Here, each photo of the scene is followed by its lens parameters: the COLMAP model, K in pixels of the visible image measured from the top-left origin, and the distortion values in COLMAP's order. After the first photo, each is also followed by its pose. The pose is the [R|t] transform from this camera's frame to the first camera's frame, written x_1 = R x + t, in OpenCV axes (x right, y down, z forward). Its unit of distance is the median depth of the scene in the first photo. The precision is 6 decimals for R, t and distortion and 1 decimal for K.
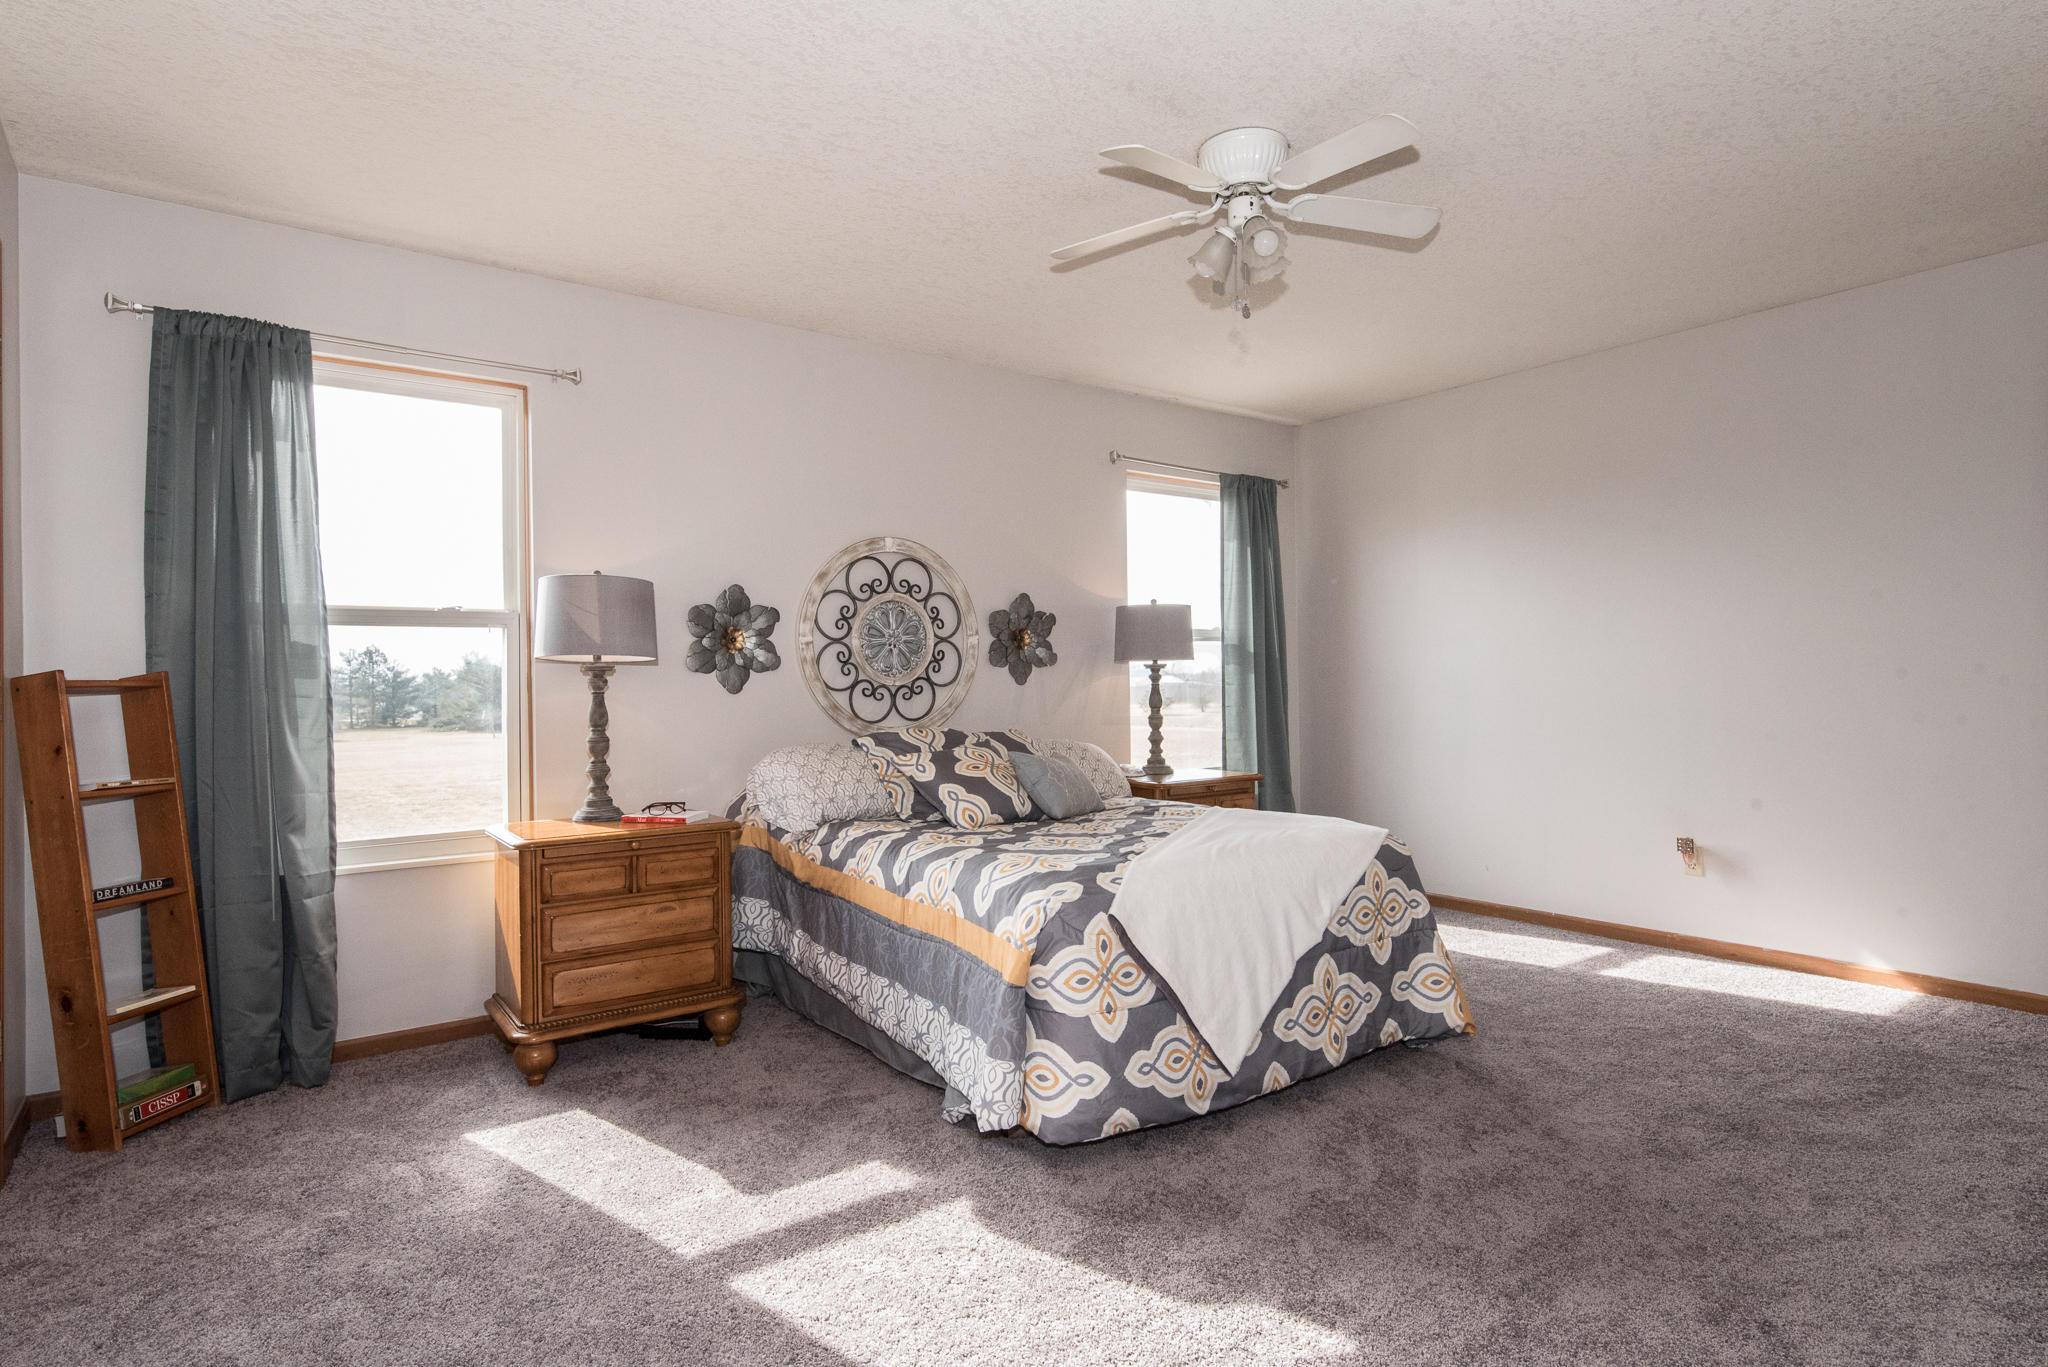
lens RADIAL K [[1115.3, 0, 1024.0], [0, 1115.3, 683.5], [0, 0, 1]] dist [0.003100, 0.000320]
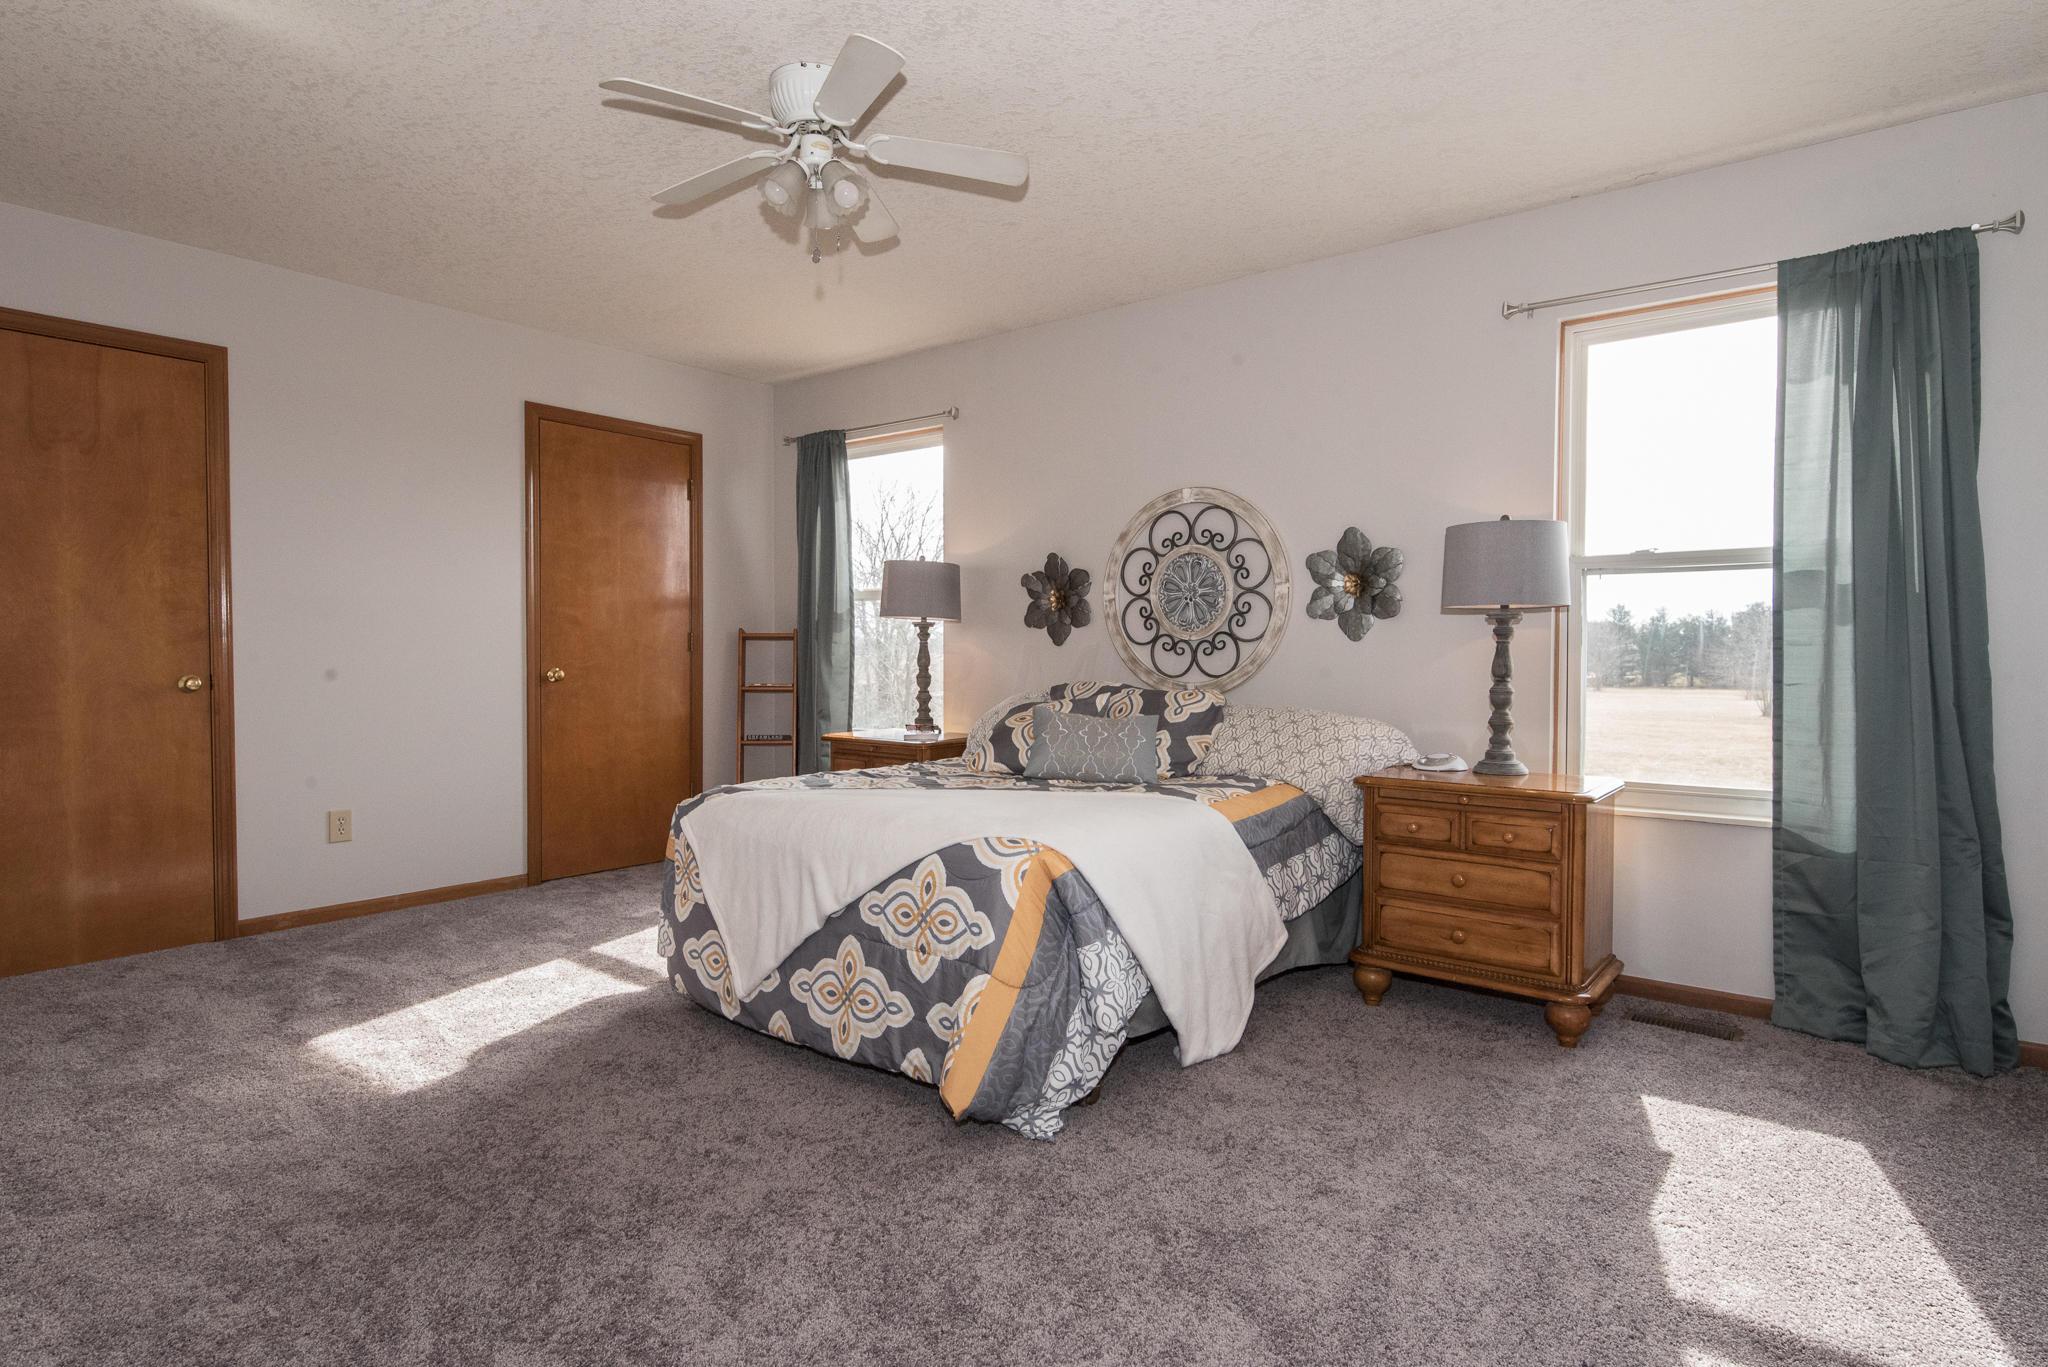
lens RADIAL K [[1177.3, 0, 1022.2], [0, 1177.3, 651.4], [0, 0, 1]] dist [0.002592, 0.000271]
pose [[0.214487, 0.020658, -0.976508, 0.865295], [-0.000613, 0.999779, 0.021015, -0.010066], [0.976727, -0.003909, 0.214452, 0.642502]]
